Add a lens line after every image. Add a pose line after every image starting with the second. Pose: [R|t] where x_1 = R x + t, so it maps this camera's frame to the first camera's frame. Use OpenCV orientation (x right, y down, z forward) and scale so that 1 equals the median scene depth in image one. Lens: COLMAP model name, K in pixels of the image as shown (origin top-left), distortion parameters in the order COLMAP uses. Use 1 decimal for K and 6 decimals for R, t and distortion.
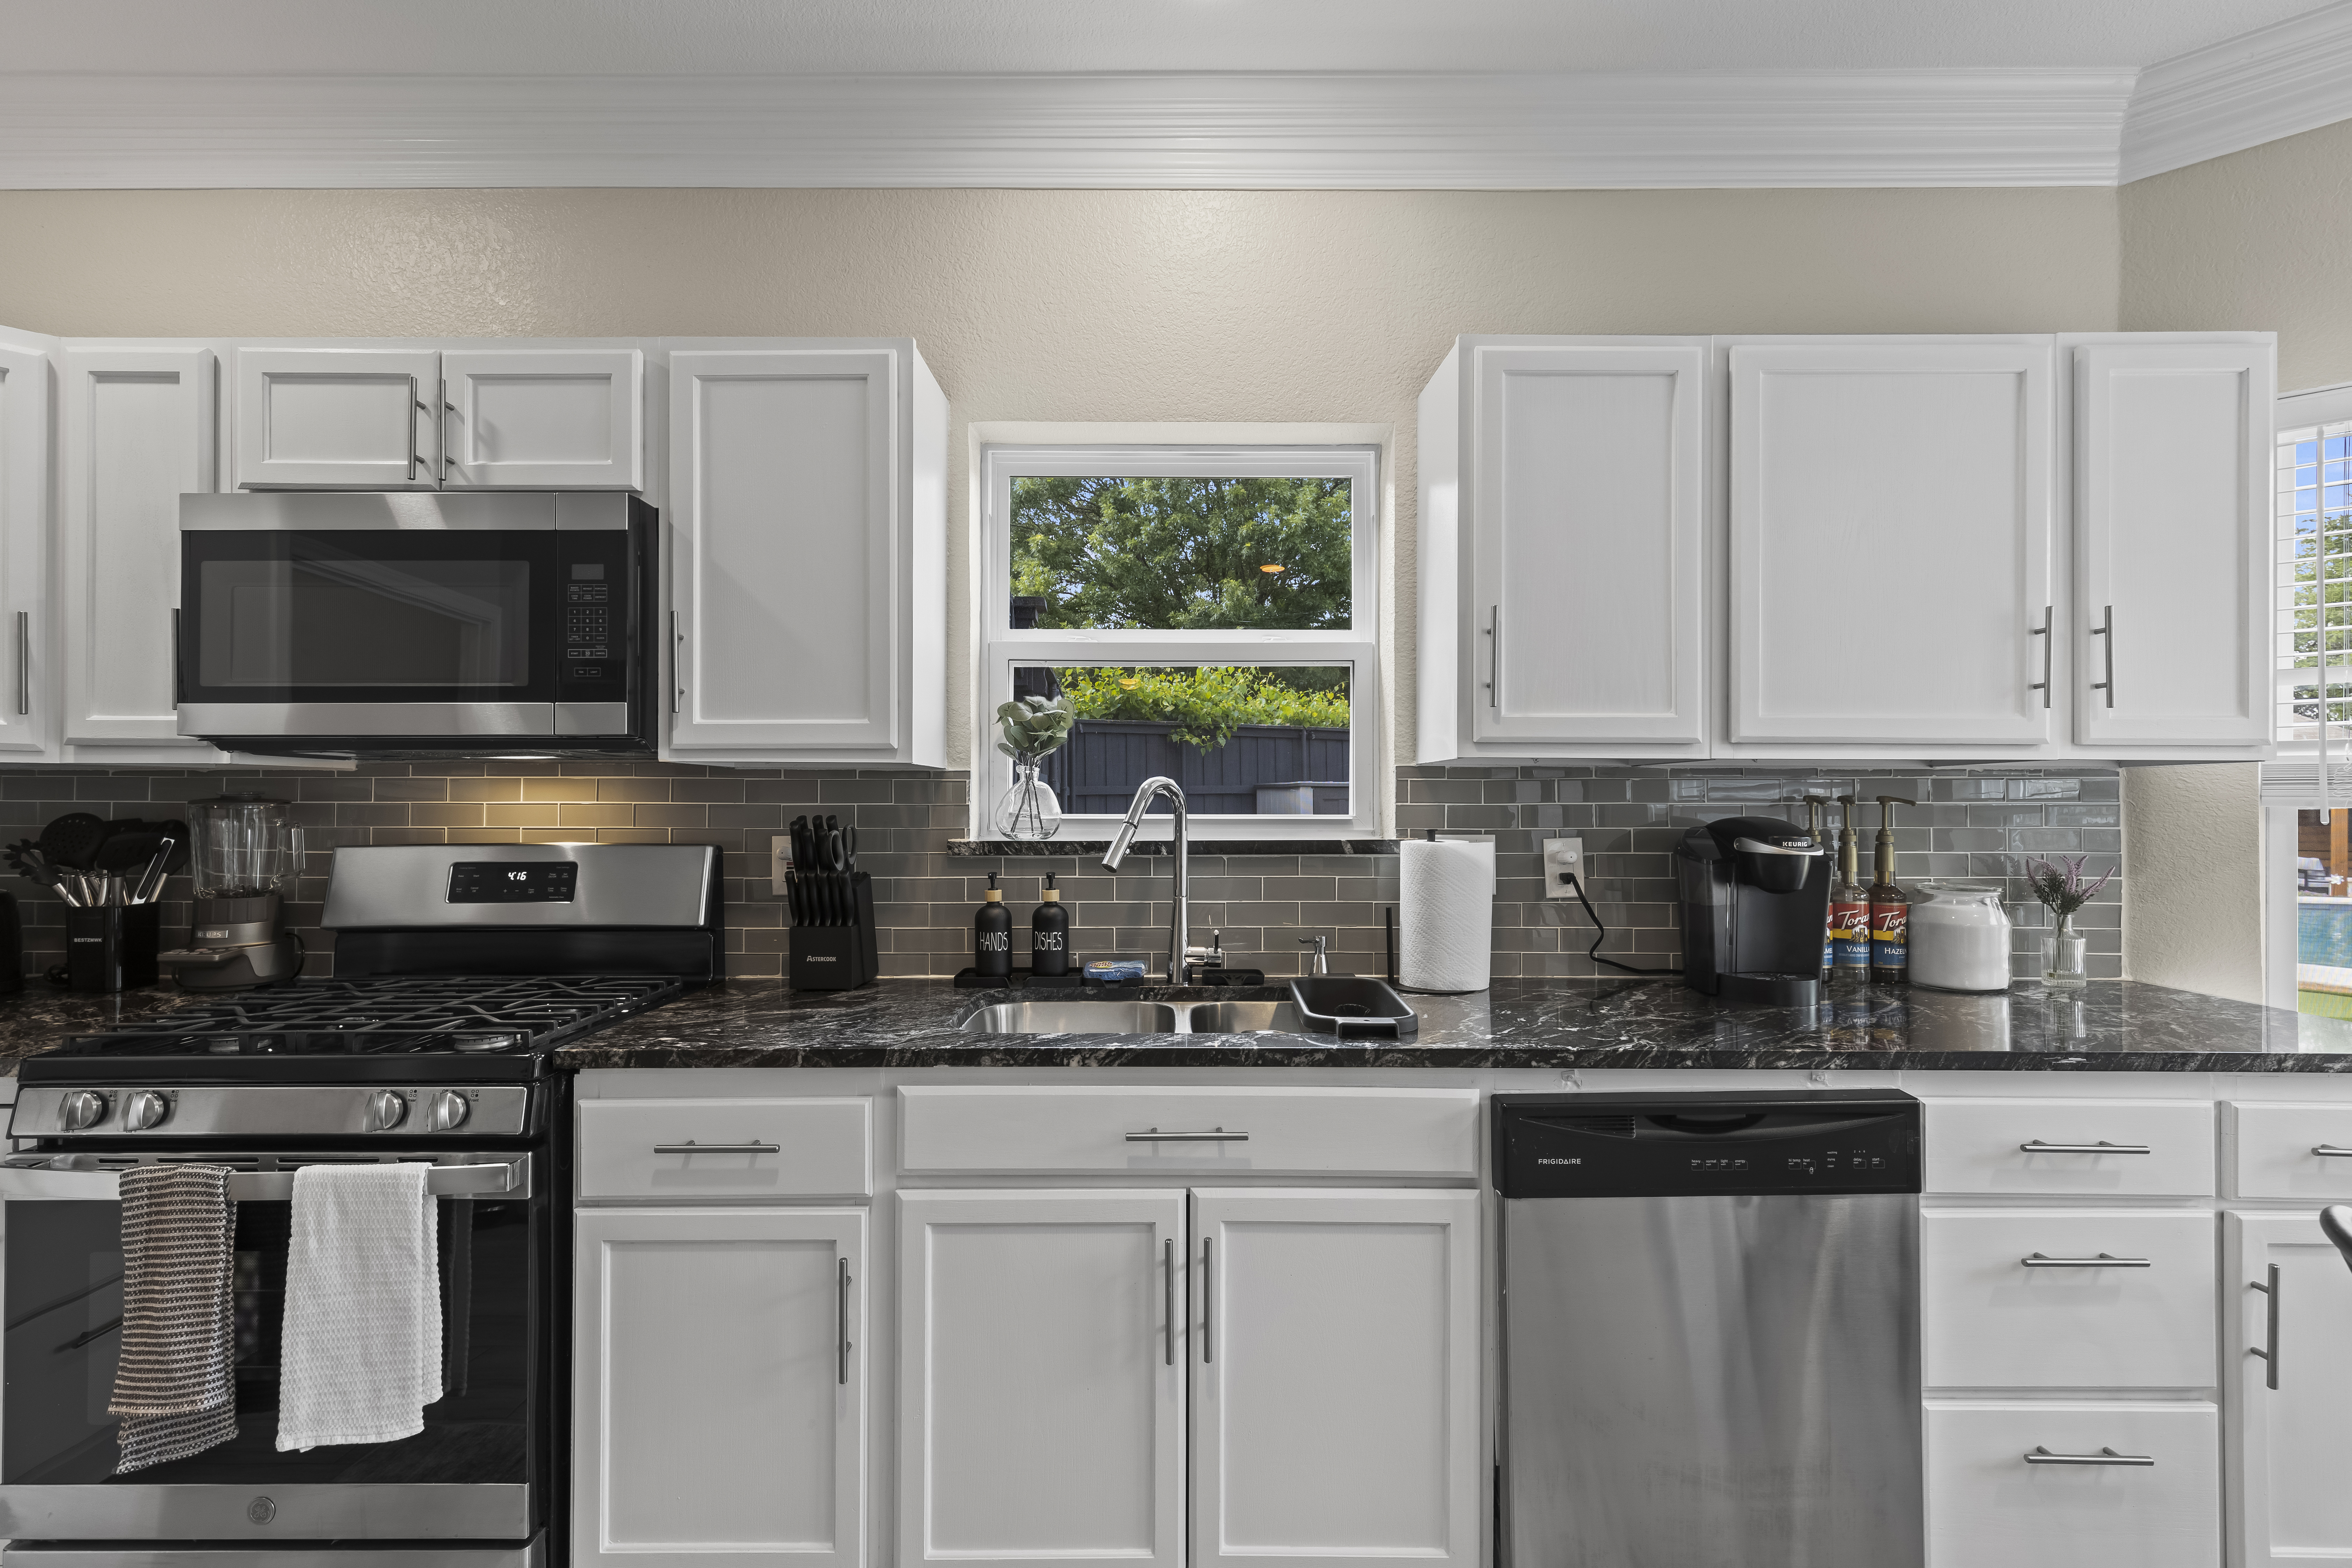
lens RADIAL K [[1066.2, 0, 1171.6], [0, 1066.2, 792.9], [0, 0, 1]] dist [0.001850, 0.000641]
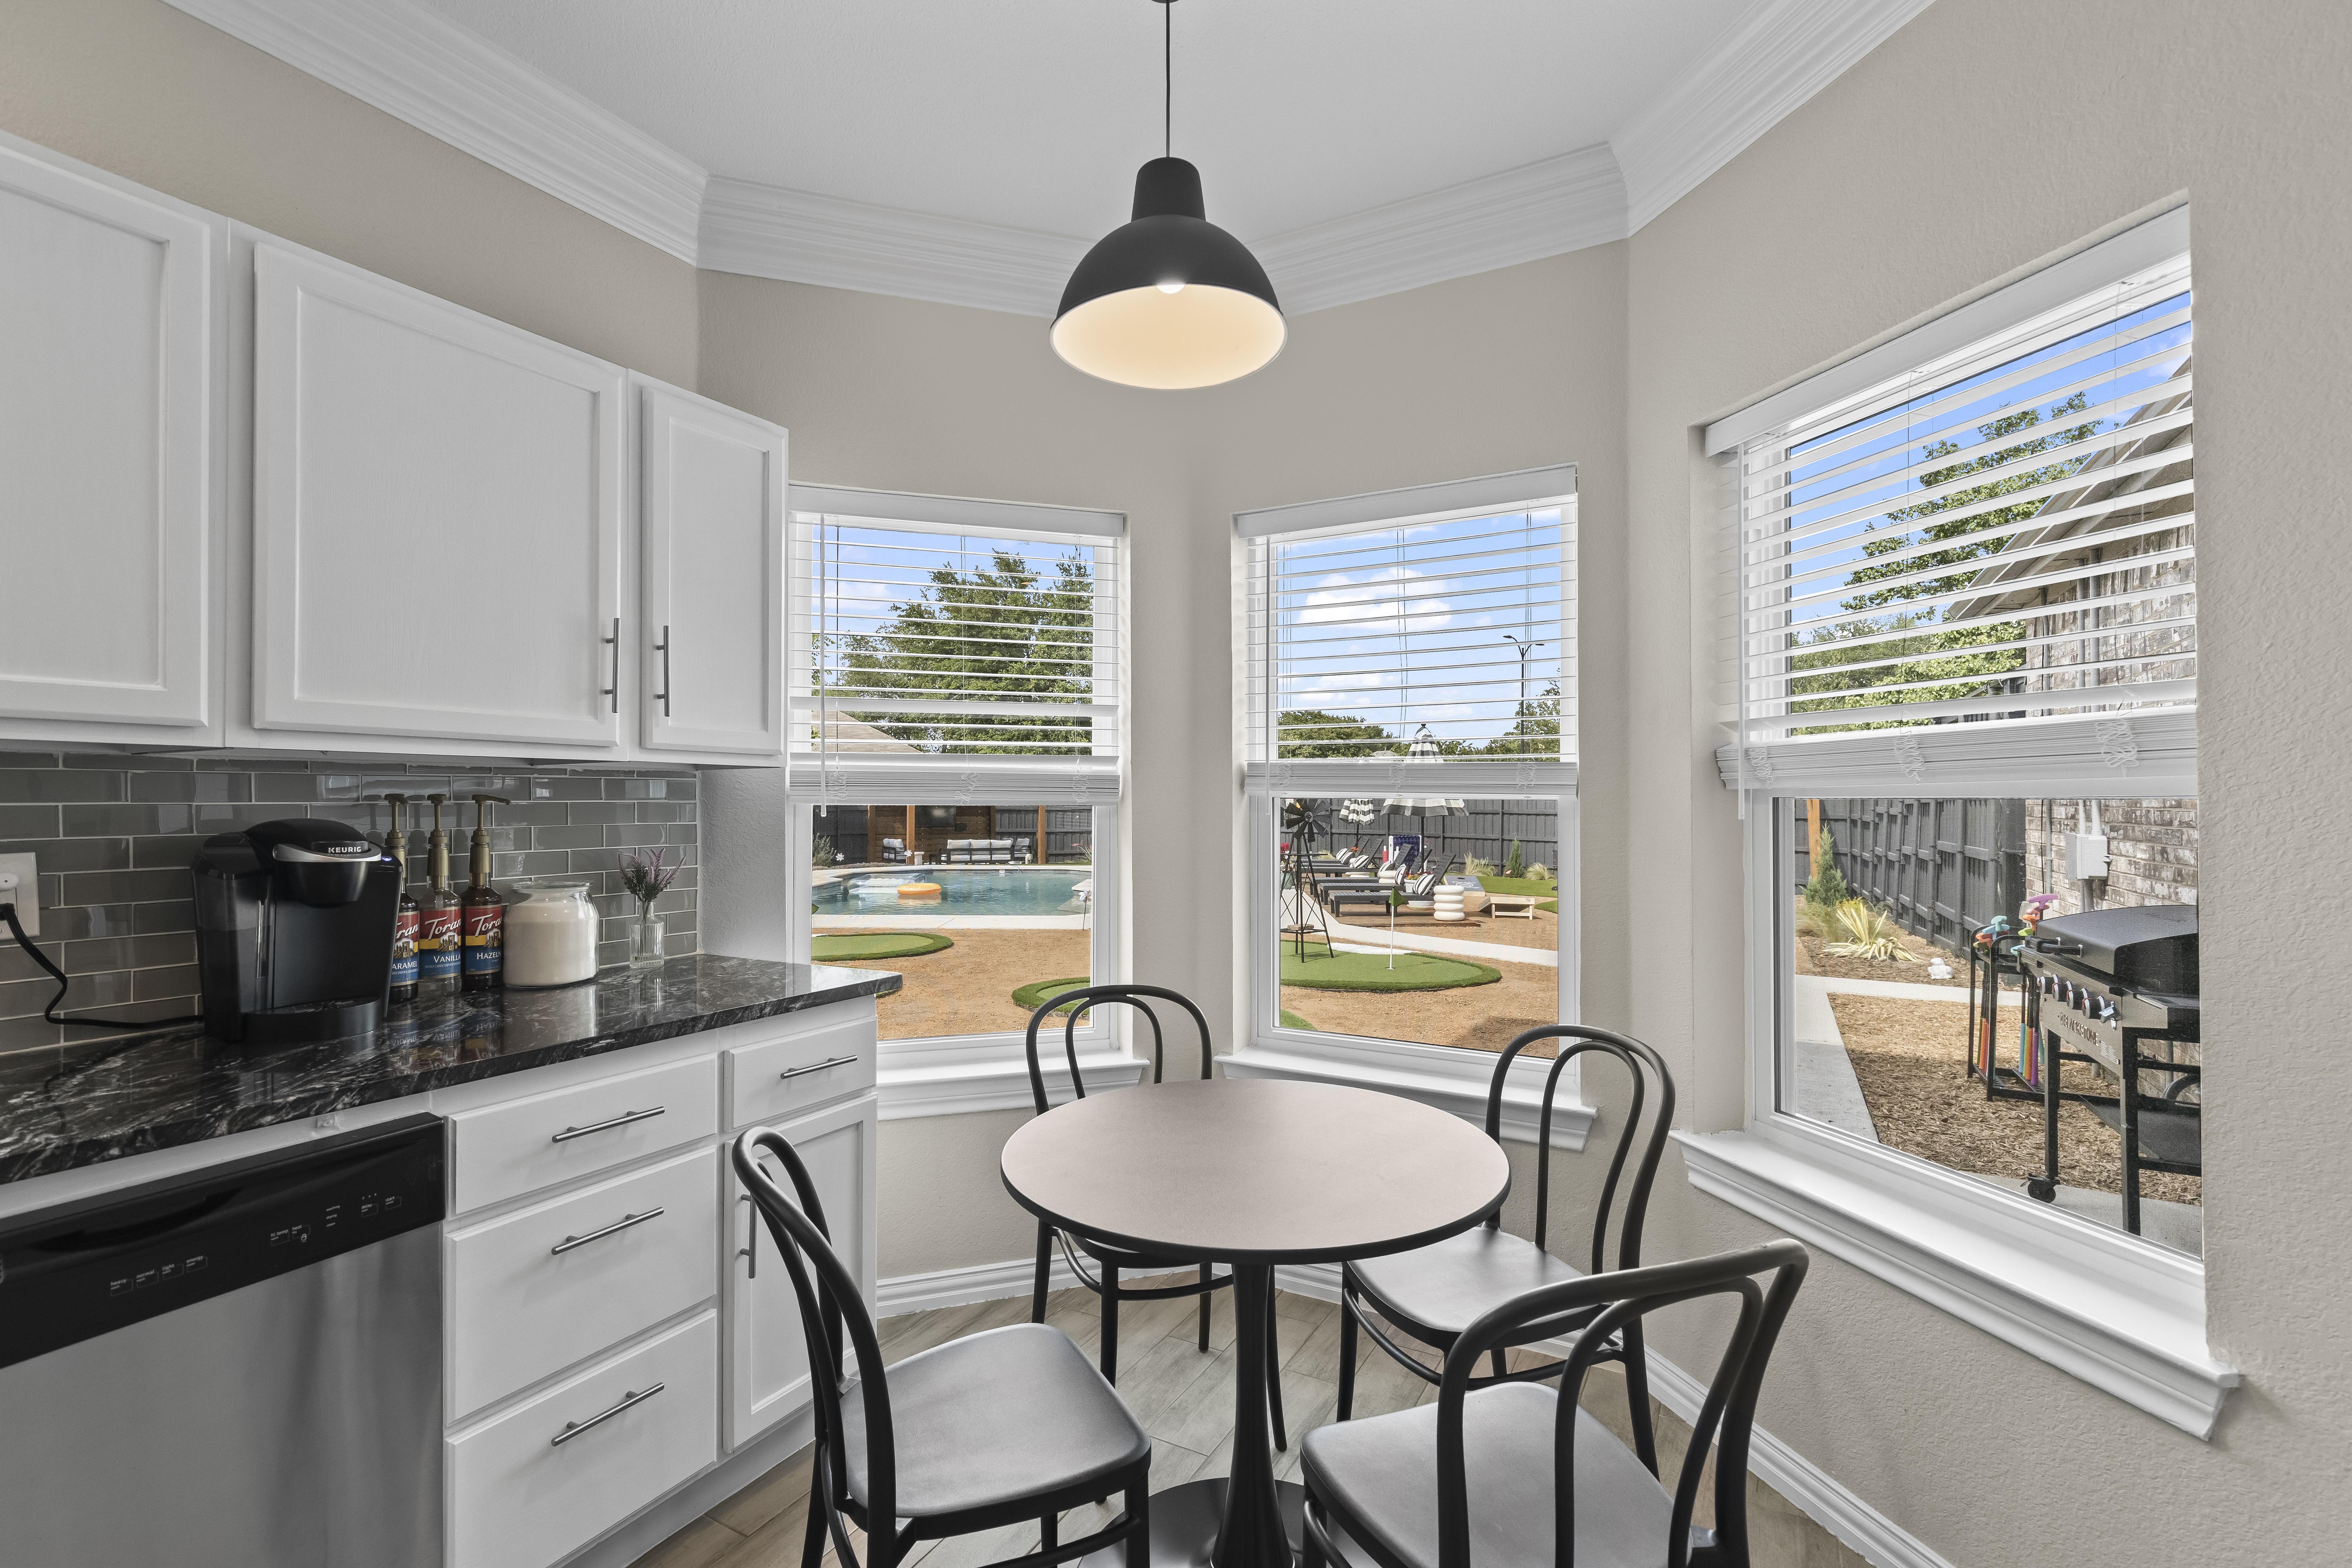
lens RADIAL K [[1066.2, 0, 1171.6], [0, 1066.2, 792.9], [0, 0, 1]] dist [0.001850, 0.000641]
pose [[0.476694, 0.003927, 0.879060, 0.136410], [-0.004686, 0.999987, -0.001926, 0.000289], [-0.879057, -0.003201, 0.476707, -0.003539]]
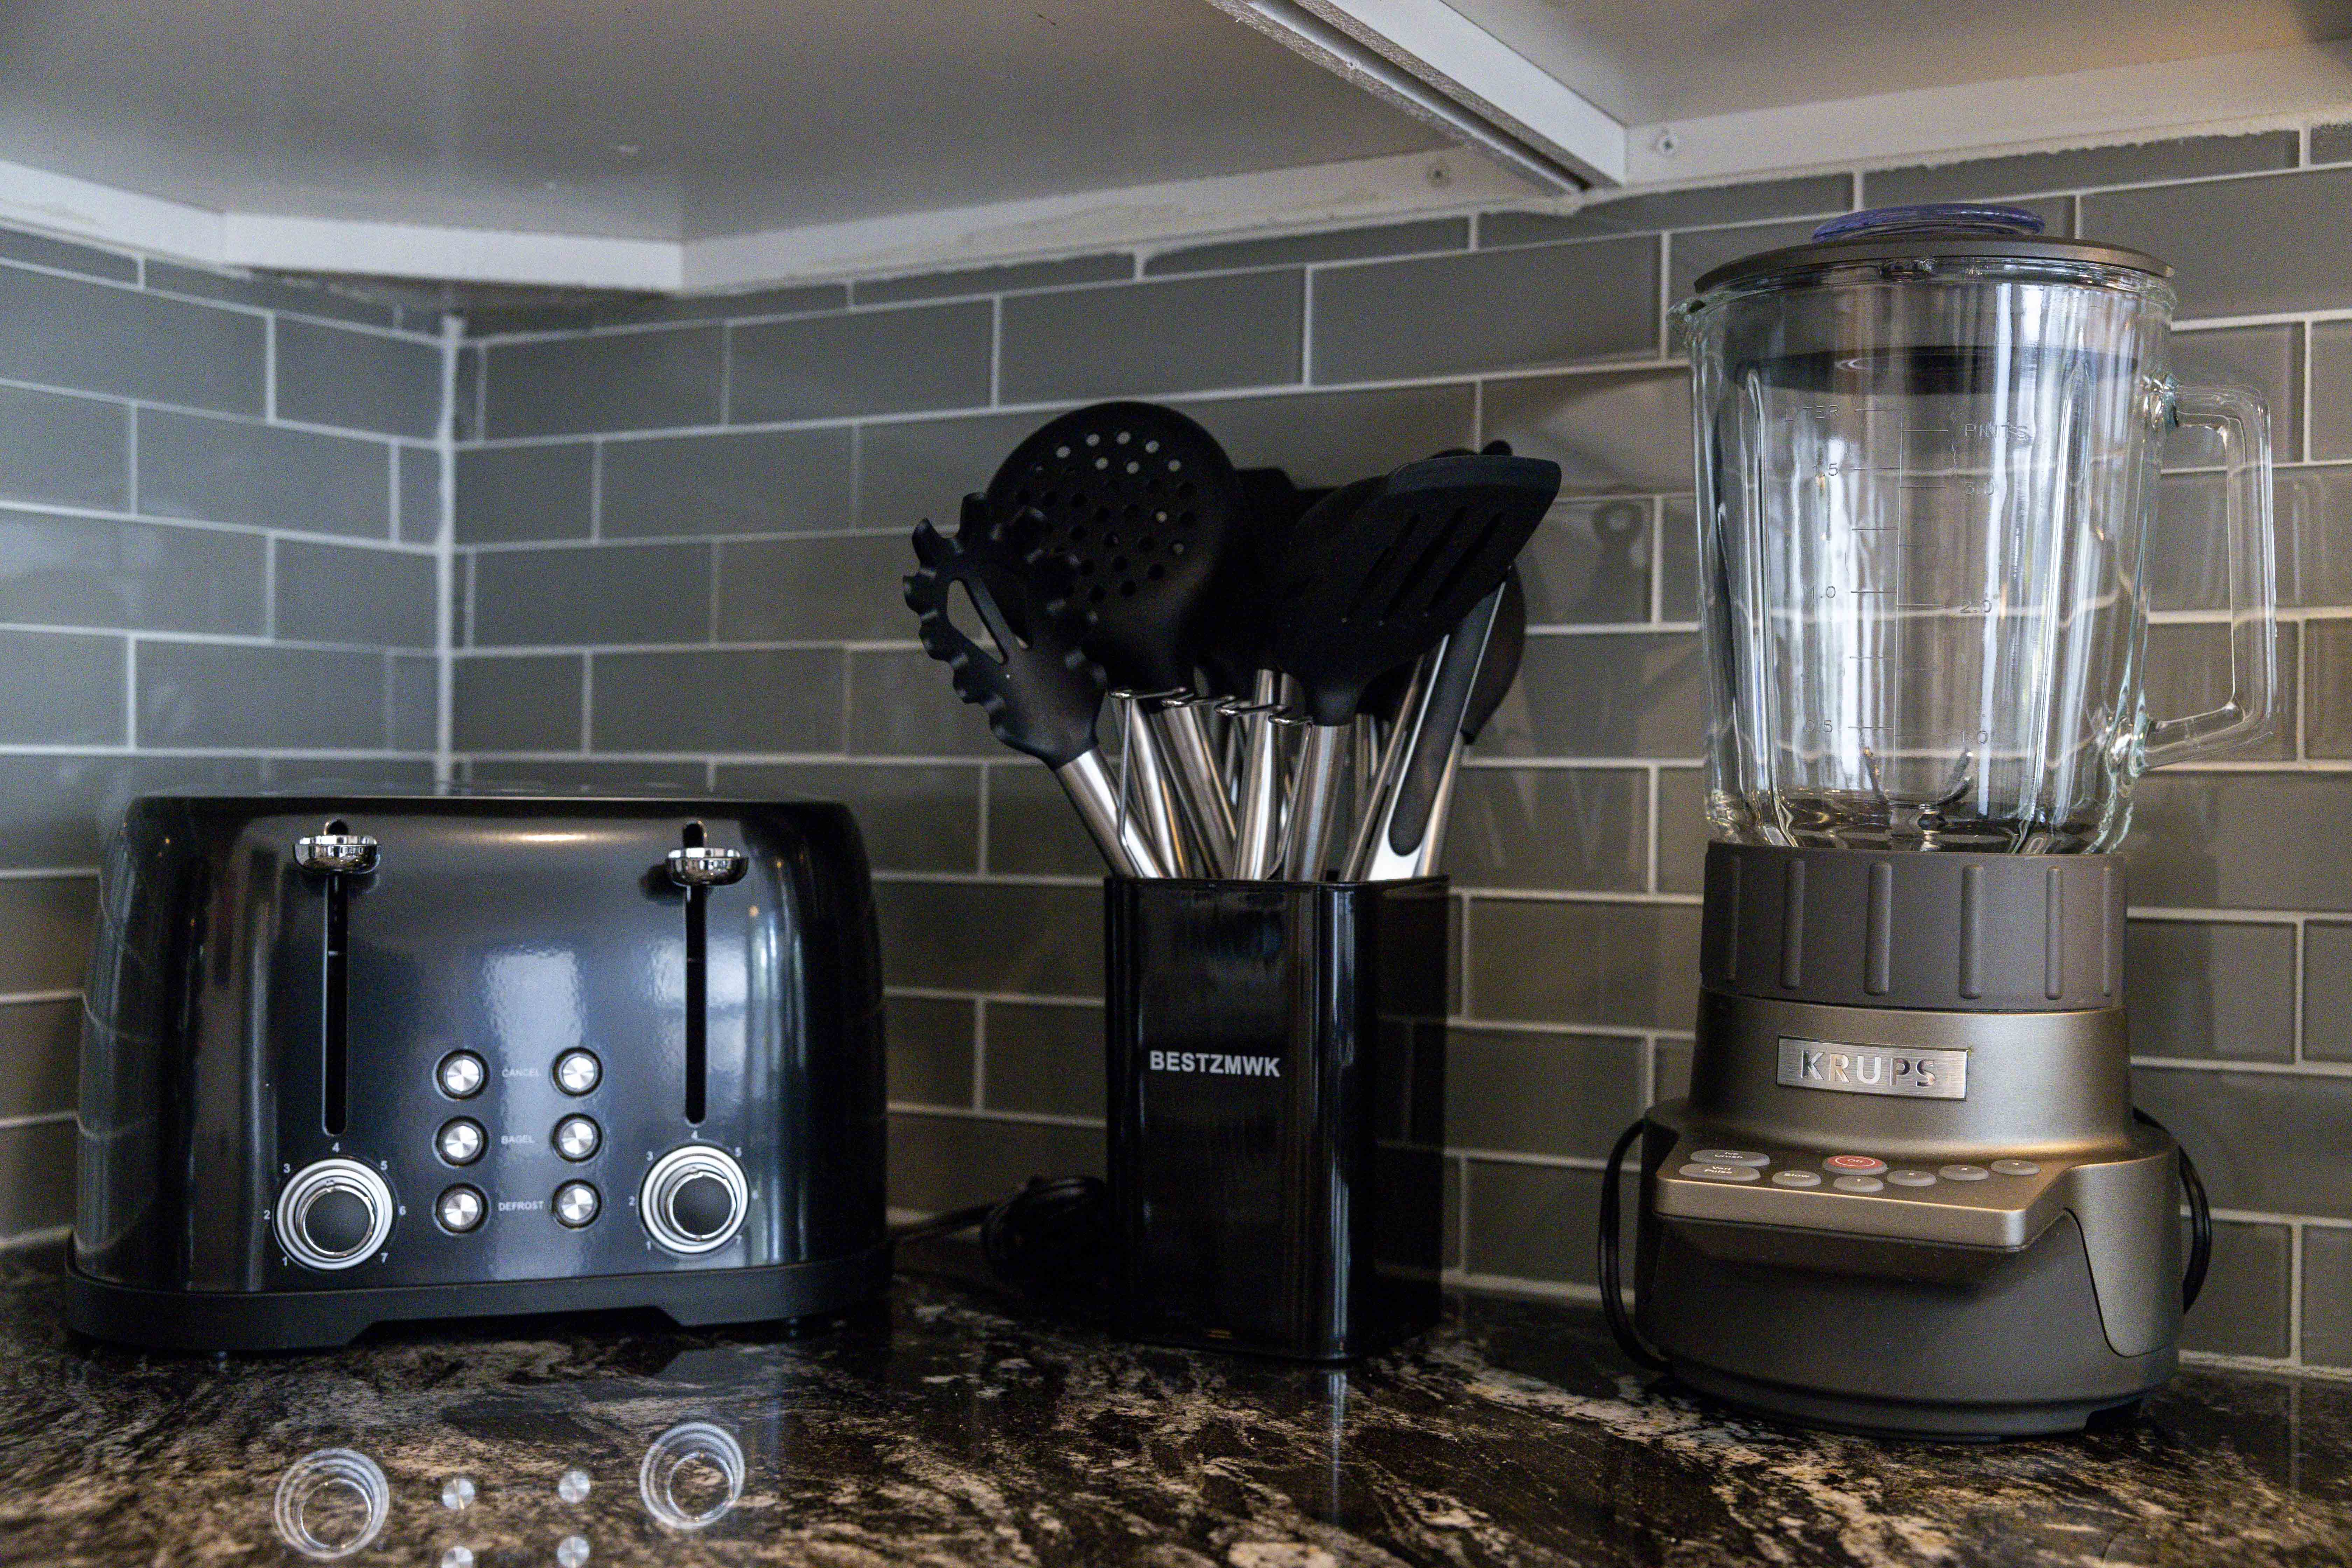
lens RADIAL K [[2576.0, 0, 1176.0], [0, 2576.0, 784.0], [0, 0, 1]] dist [0.000920, 0.000400]
pose [[0.878236, 0.010575, -0.478111, -0.234138], [-0.007497, 0.999937, 0.008346, 0.024929], [0.478169, -0.003746, 0.878260, 0.176429]]
